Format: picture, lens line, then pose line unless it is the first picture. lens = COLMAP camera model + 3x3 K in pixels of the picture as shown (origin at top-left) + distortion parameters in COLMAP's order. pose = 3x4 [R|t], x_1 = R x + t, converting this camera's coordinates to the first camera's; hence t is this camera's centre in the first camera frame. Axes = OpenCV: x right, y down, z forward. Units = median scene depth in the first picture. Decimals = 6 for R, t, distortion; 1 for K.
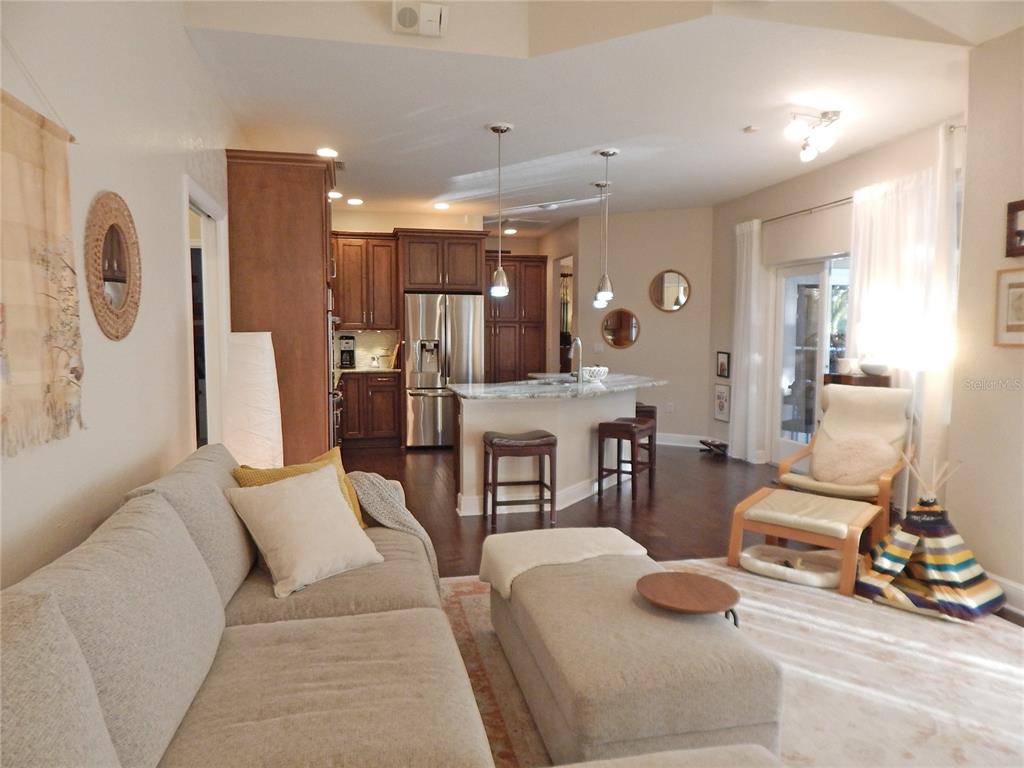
lens RADIAL K [[674.0, 0, 515.8], [0, 674.0, 377.7], [0, 0, 1]] dist [0.008595, -0.016203]
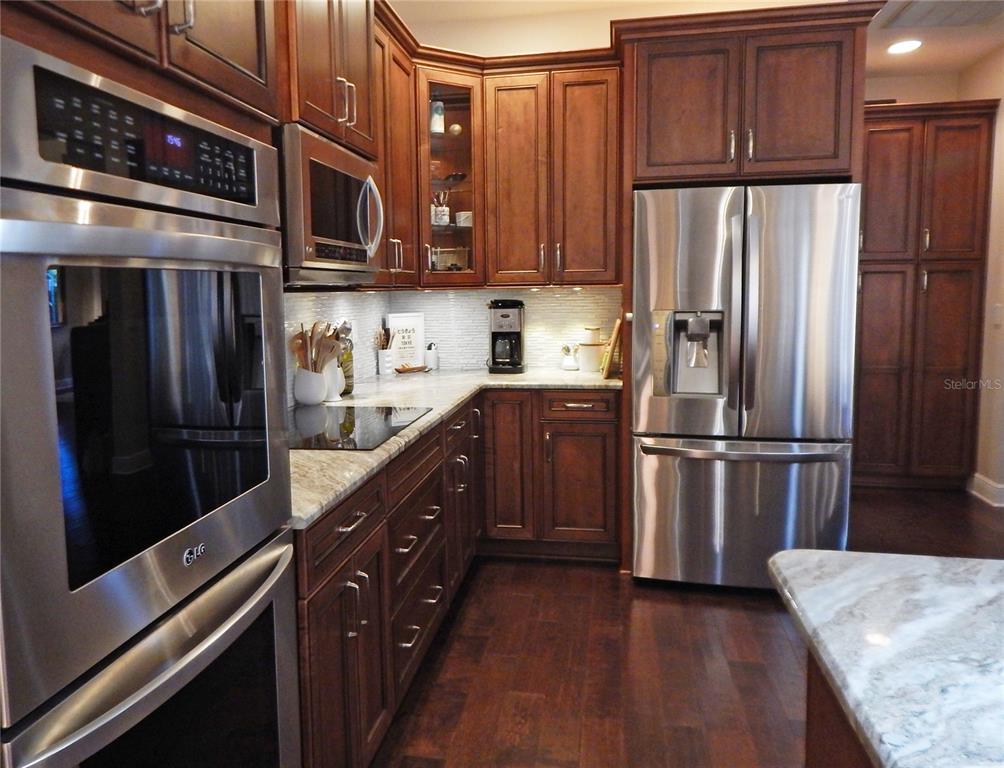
lens RADIAL K [[778.2, 0, 469.7], [0, 778.2, 355.1], [0, 0, 1]] dist [0.006497, 0.095952]
pose [[0.917155, 0.023071, -0.397863, -0.068608], [-0.014136, 0.999578, 0.025375, -0.038954], [0.398280, -0.017649, 0.917094, 0.530751]]
